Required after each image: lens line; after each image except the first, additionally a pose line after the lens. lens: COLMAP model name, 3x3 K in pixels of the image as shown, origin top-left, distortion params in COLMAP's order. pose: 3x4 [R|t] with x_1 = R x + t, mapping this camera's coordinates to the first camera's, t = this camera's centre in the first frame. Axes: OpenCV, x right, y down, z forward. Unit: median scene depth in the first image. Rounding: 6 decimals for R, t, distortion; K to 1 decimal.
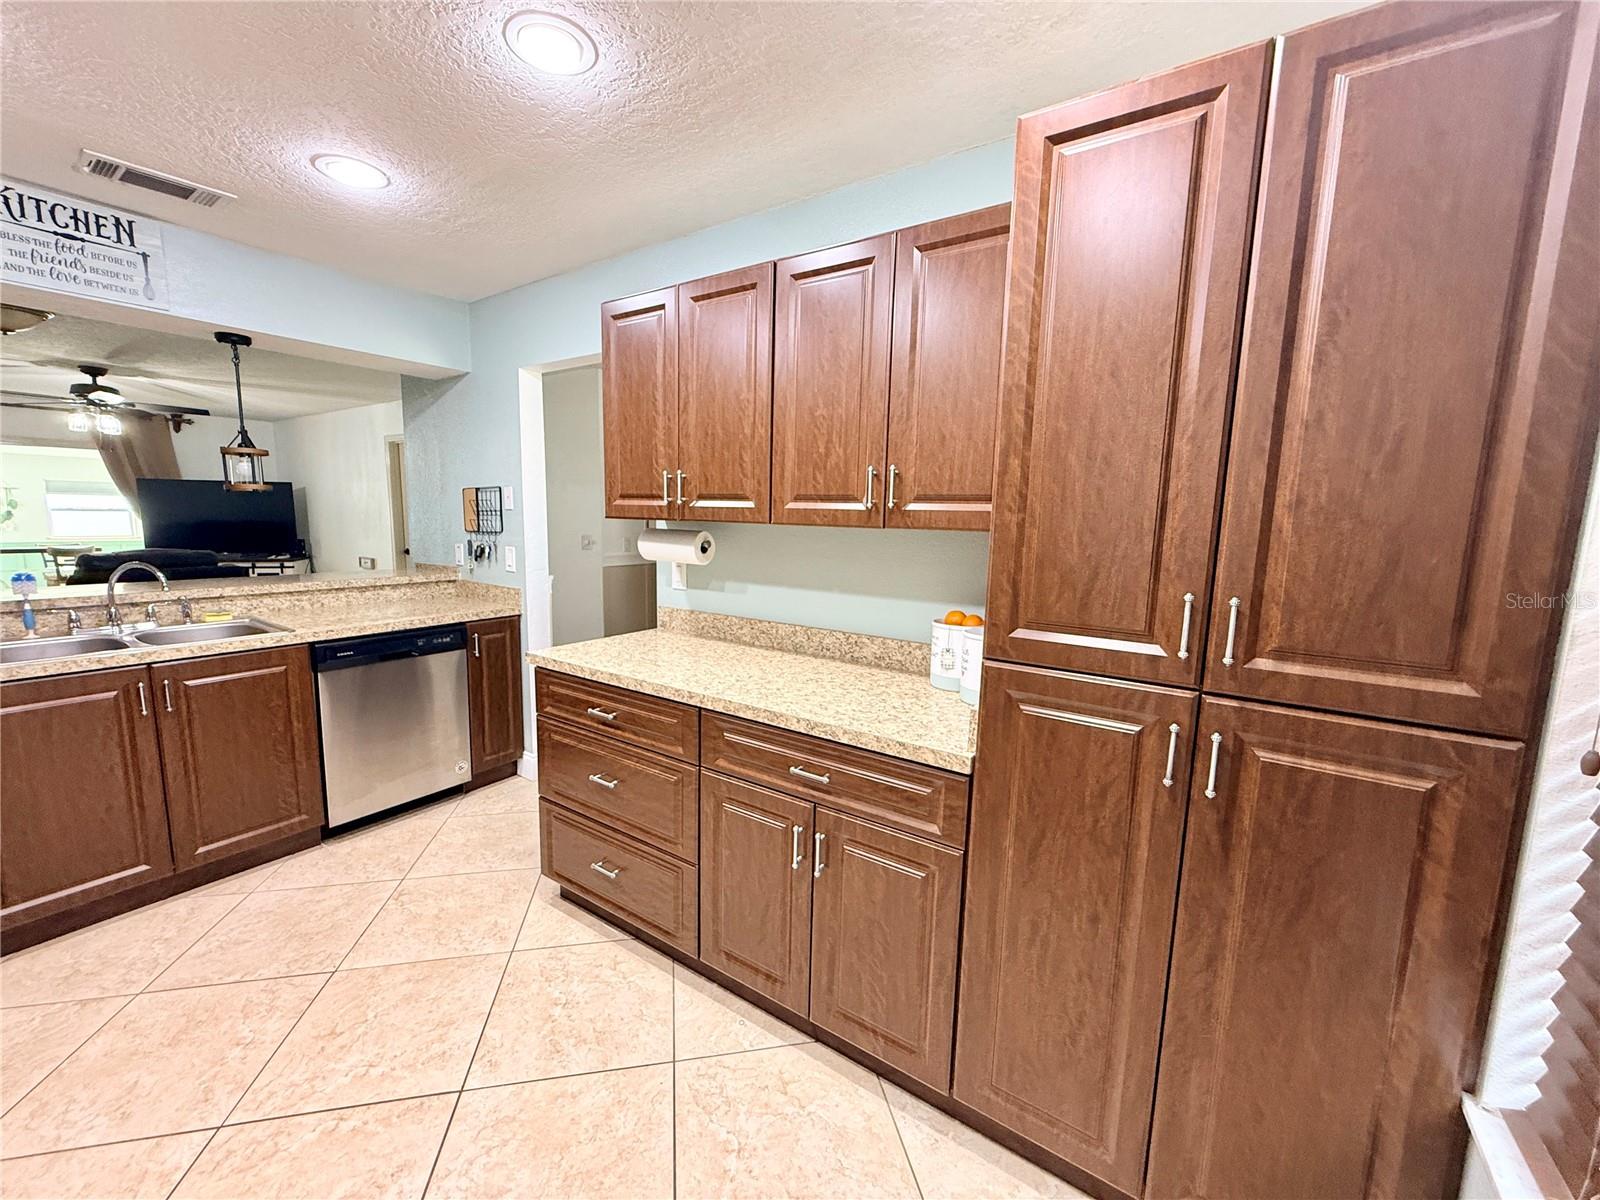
lens RADIAL K [[640.2, 0, 796.9], [0, 640.2, 599.9], [0, 0, 1]] dist [0.000681, 0.000037]
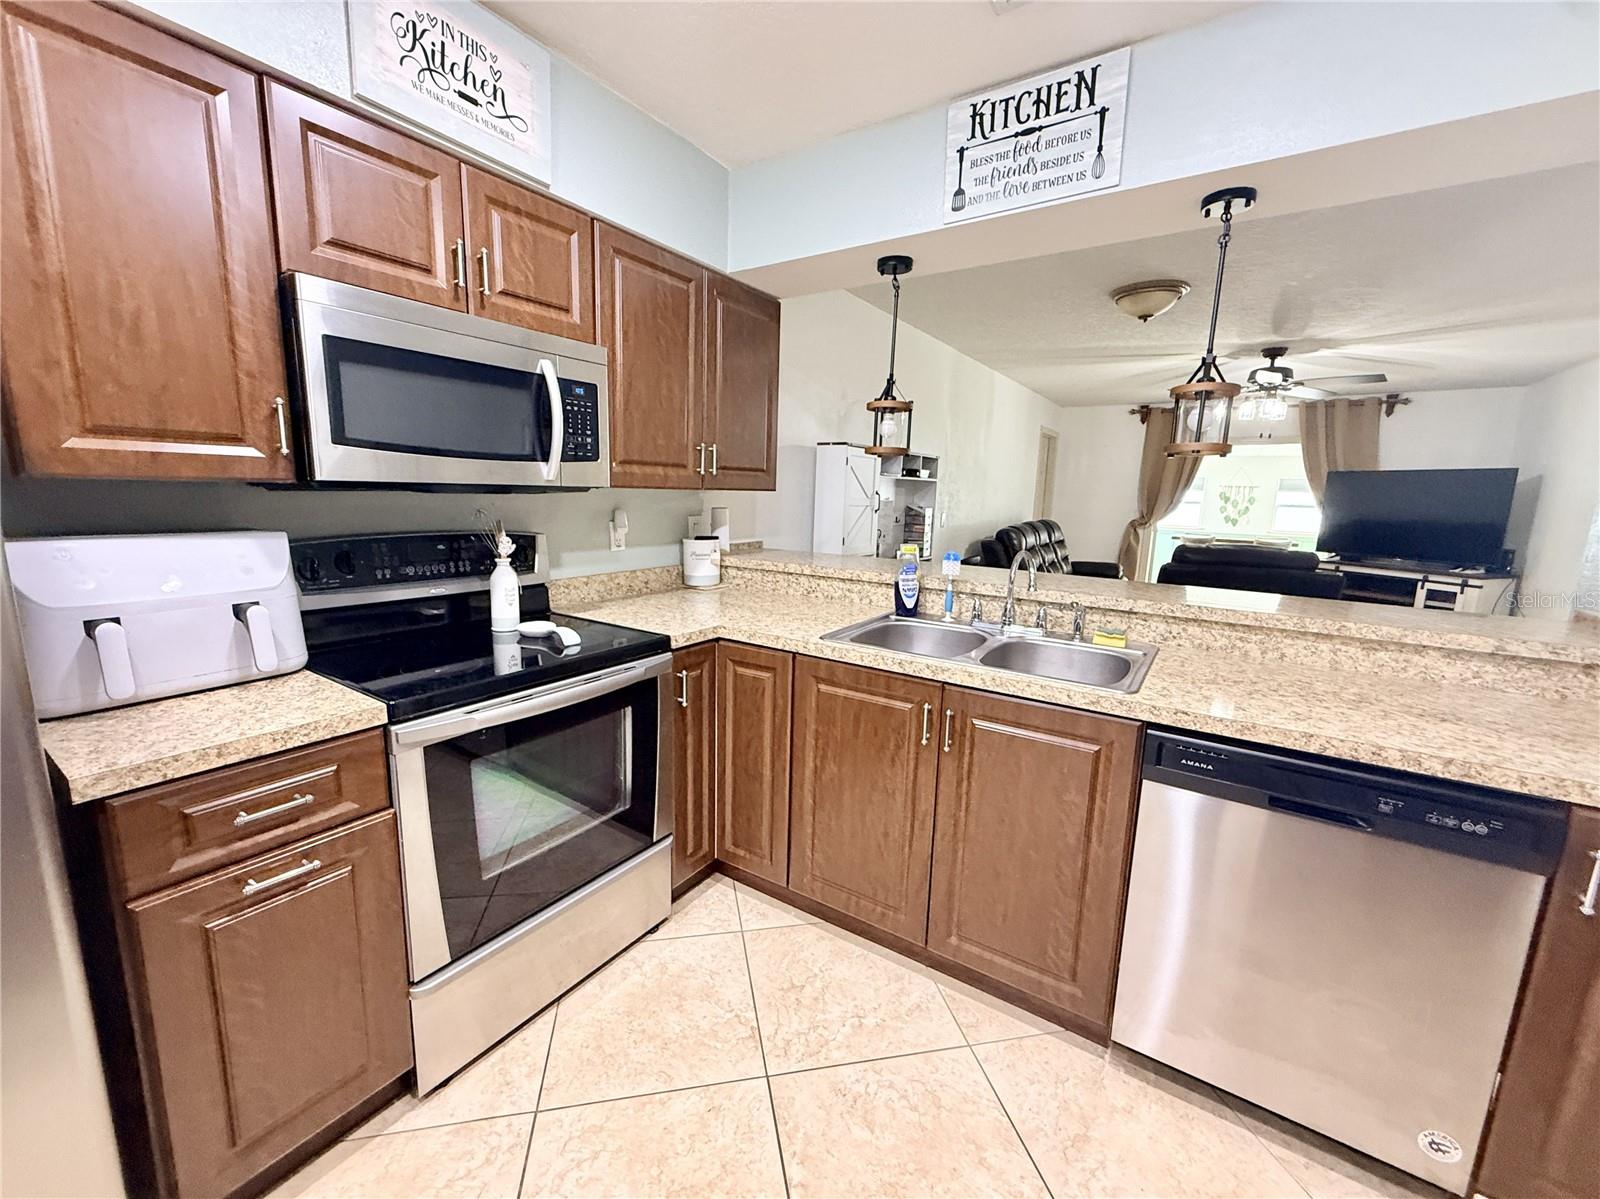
lens RADIAL K [[644.9, 0, 795.2], [0, 644.9, 600.1], [0, 0, 1]] dist [-0.000068, -0.000160]
pose [[0.005728, 0.152606, -0.988270, -0.302359], [-0.158382, 0.975950, 0.149786, -0.090498], [0.987361, 0.155667, 0.029760, 0.872521]]
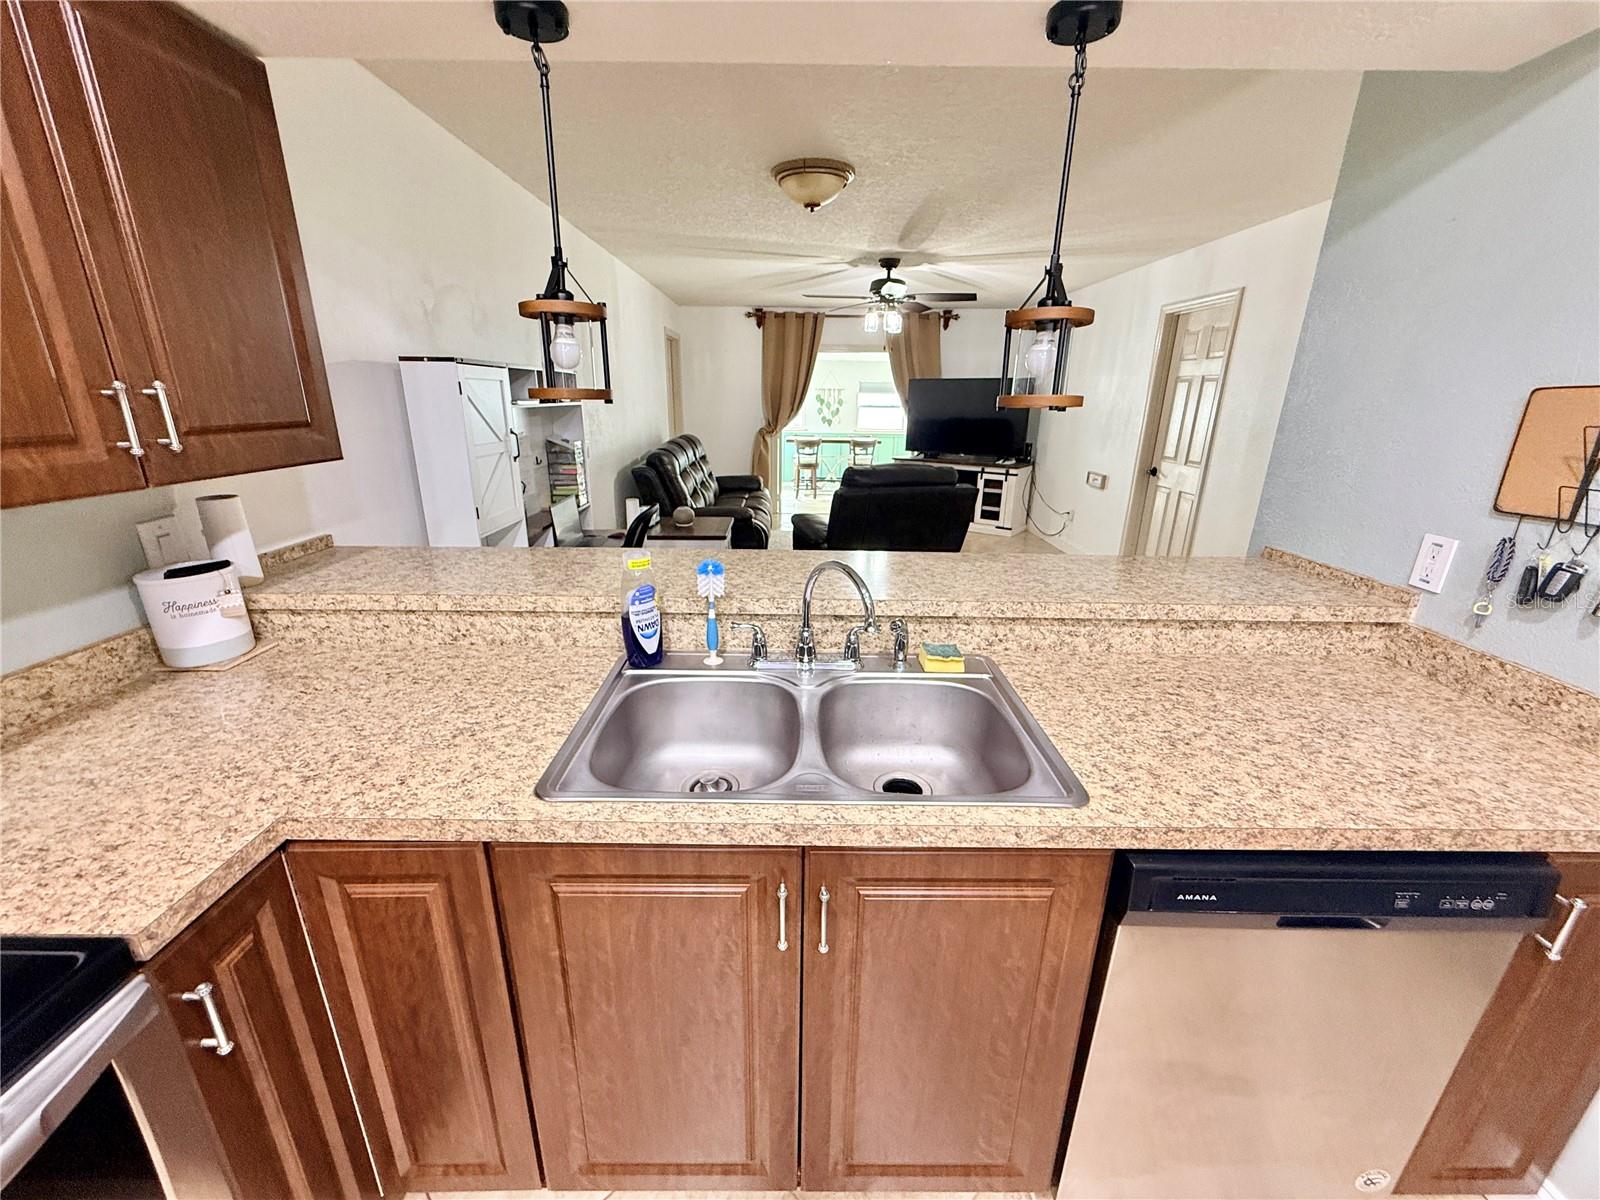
lens RADIAL K [[636.1, 0, 795.3], [0, 636.1, 600.3], [0, 0, 1]] dist [0.000433, -0.000163]
pose [[0.563044, 0.243862, -0.789629, -0.792955], [-0.109773, 0.969075, 0.221007, -0.168673], [0.819104, -0.037757, 0.572401, 0.836844]]
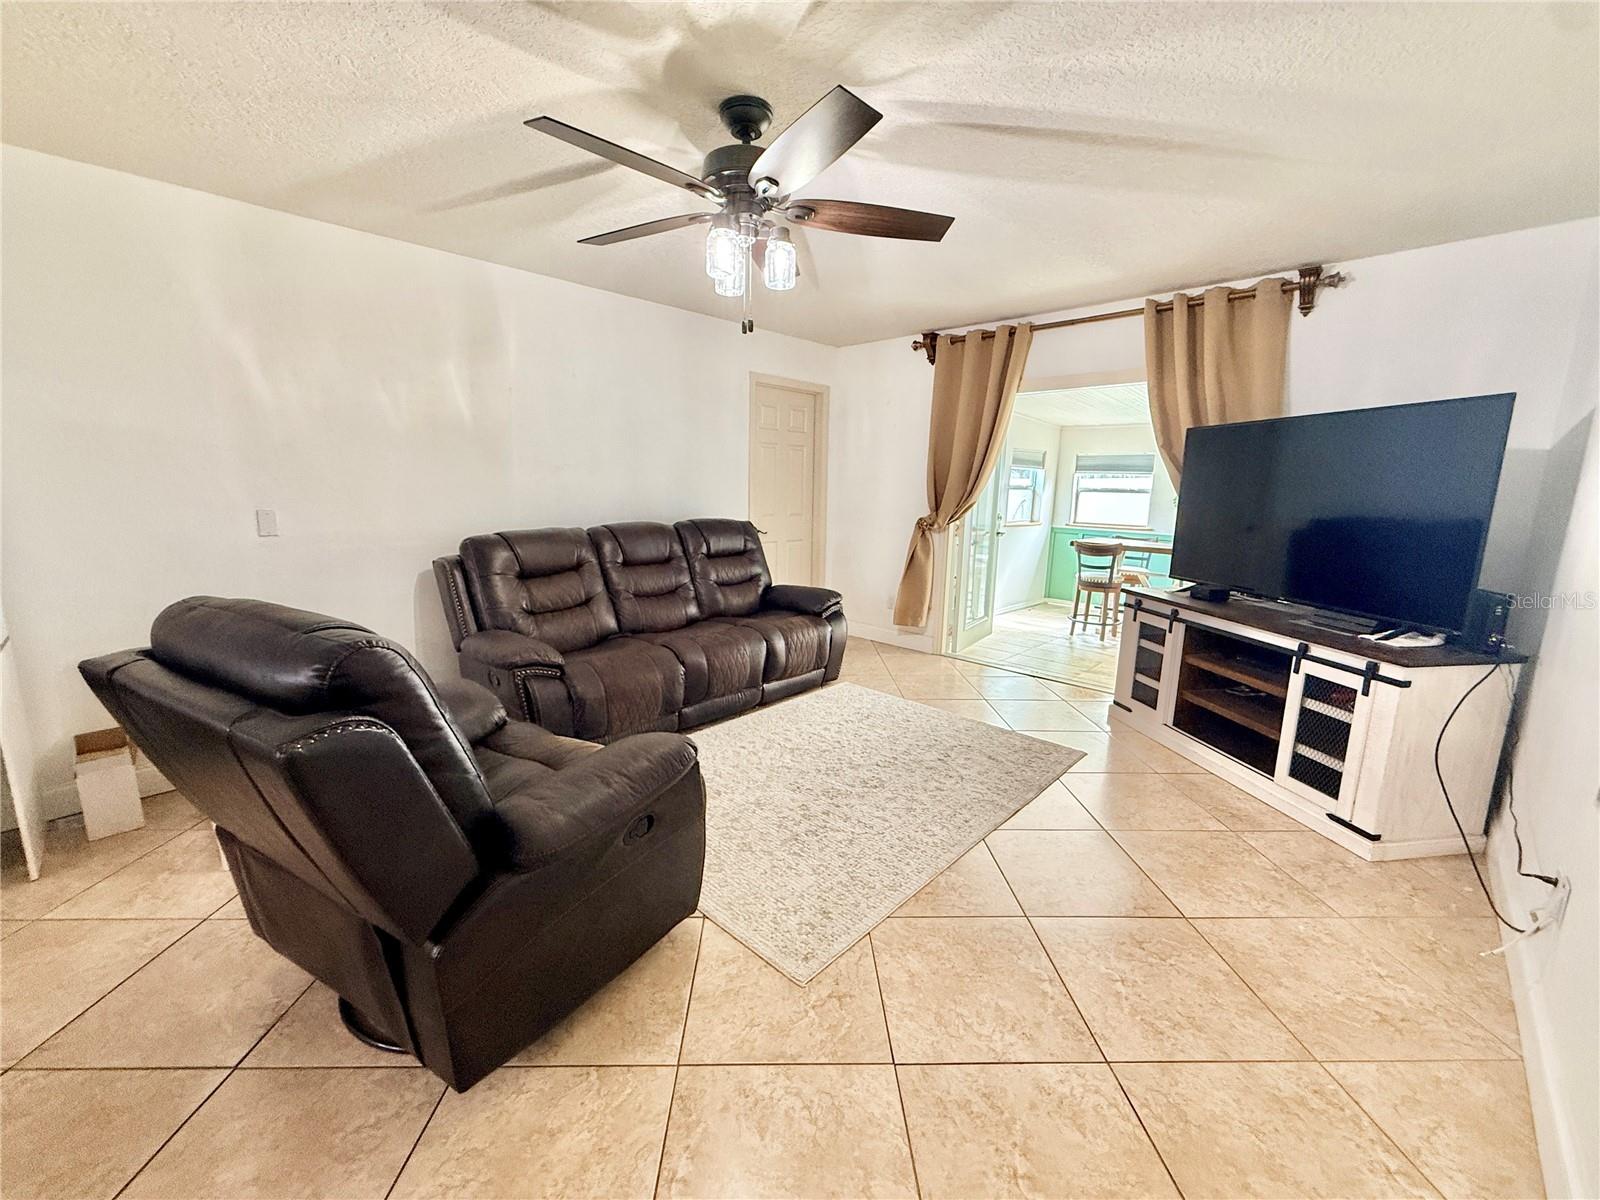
lens RADIAL K [[639.5, 0, 797.5], [0, 639.5, 599.4], [0, 0, 1]] dist [0.001285, 0.000198]
pose [[-0.162778, 0.160214, -0.973568, -1.756473], [-0.149155, 0.971393, 0.184795, -0.393612], [0.975324, 0.175293, -0.134225, 2.916177]]
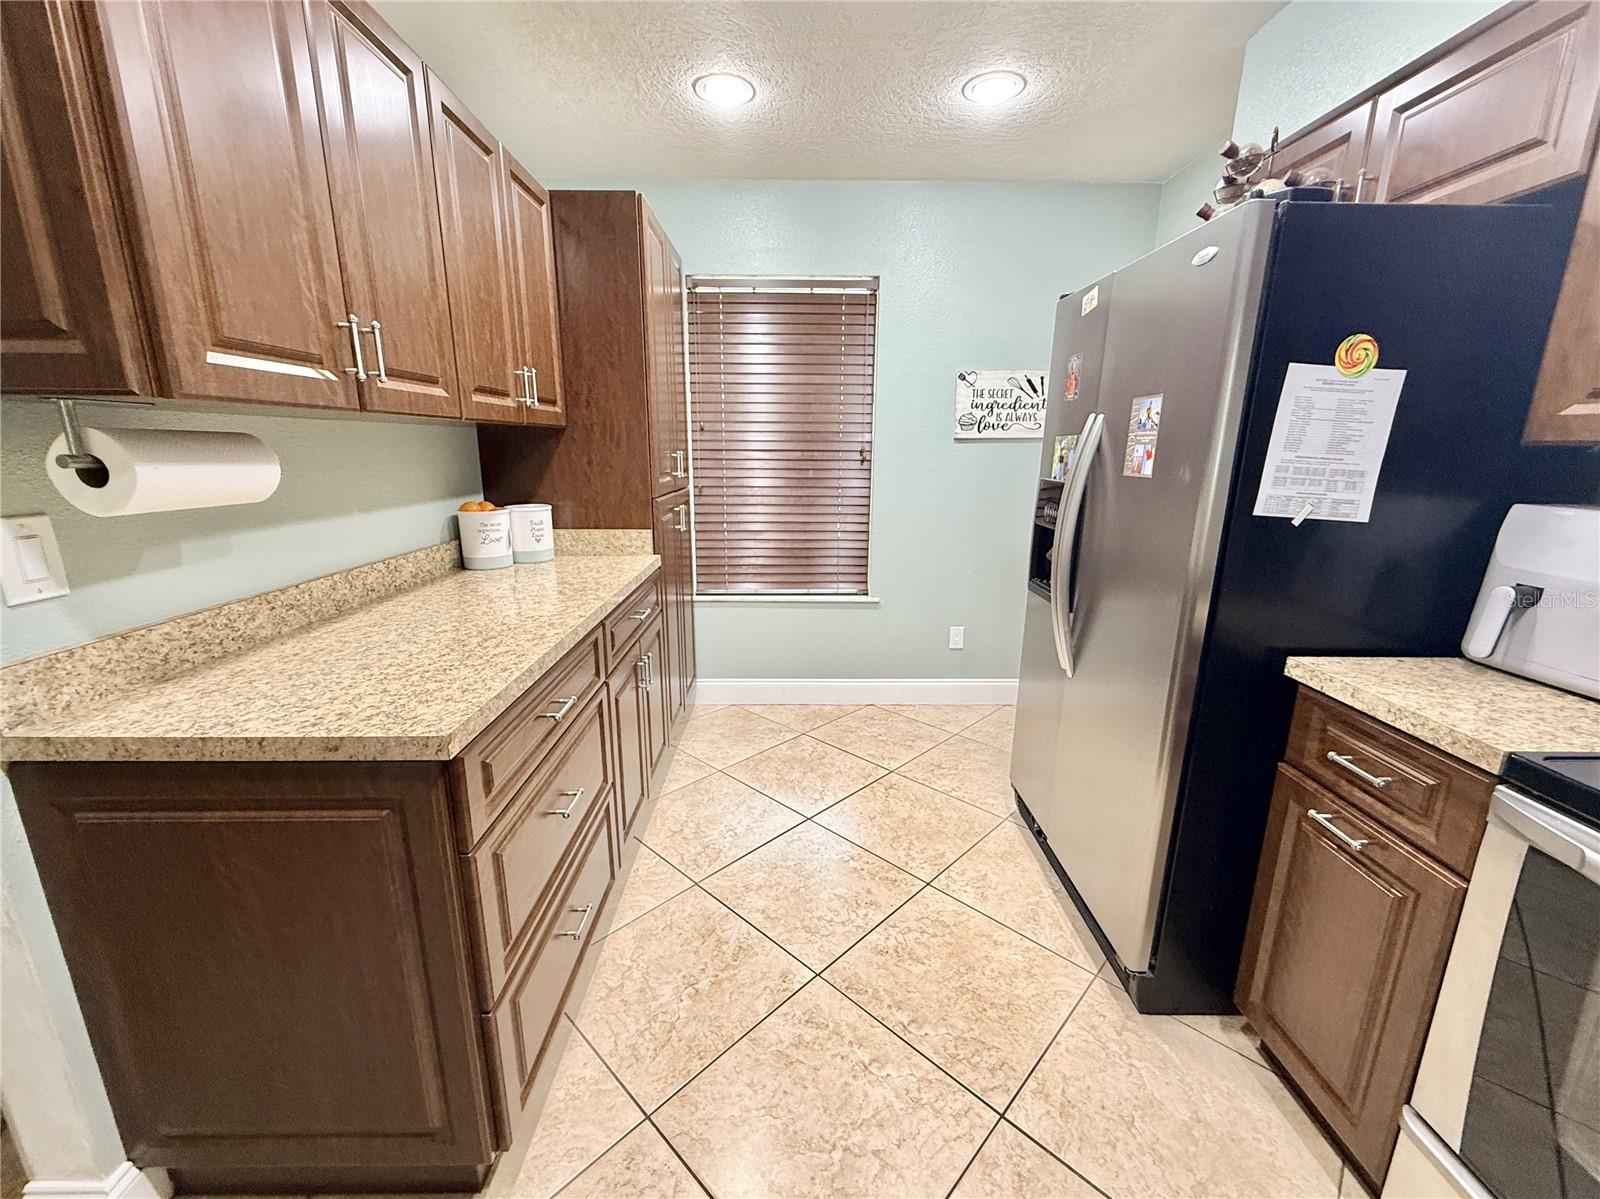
lens RADIAL K [[651.7, 0, 796.0], [0, 651.7, 599.6], [0, 0, 1]] dist [0.001490, 0.000087]
pose [[-0.568828, -0.215117, 0.793826, -0.974111], [0.092685, 0.942274, 0.321760, -0.130327], [-0.817217, 0.256602, -0.516054, 1.135284]]
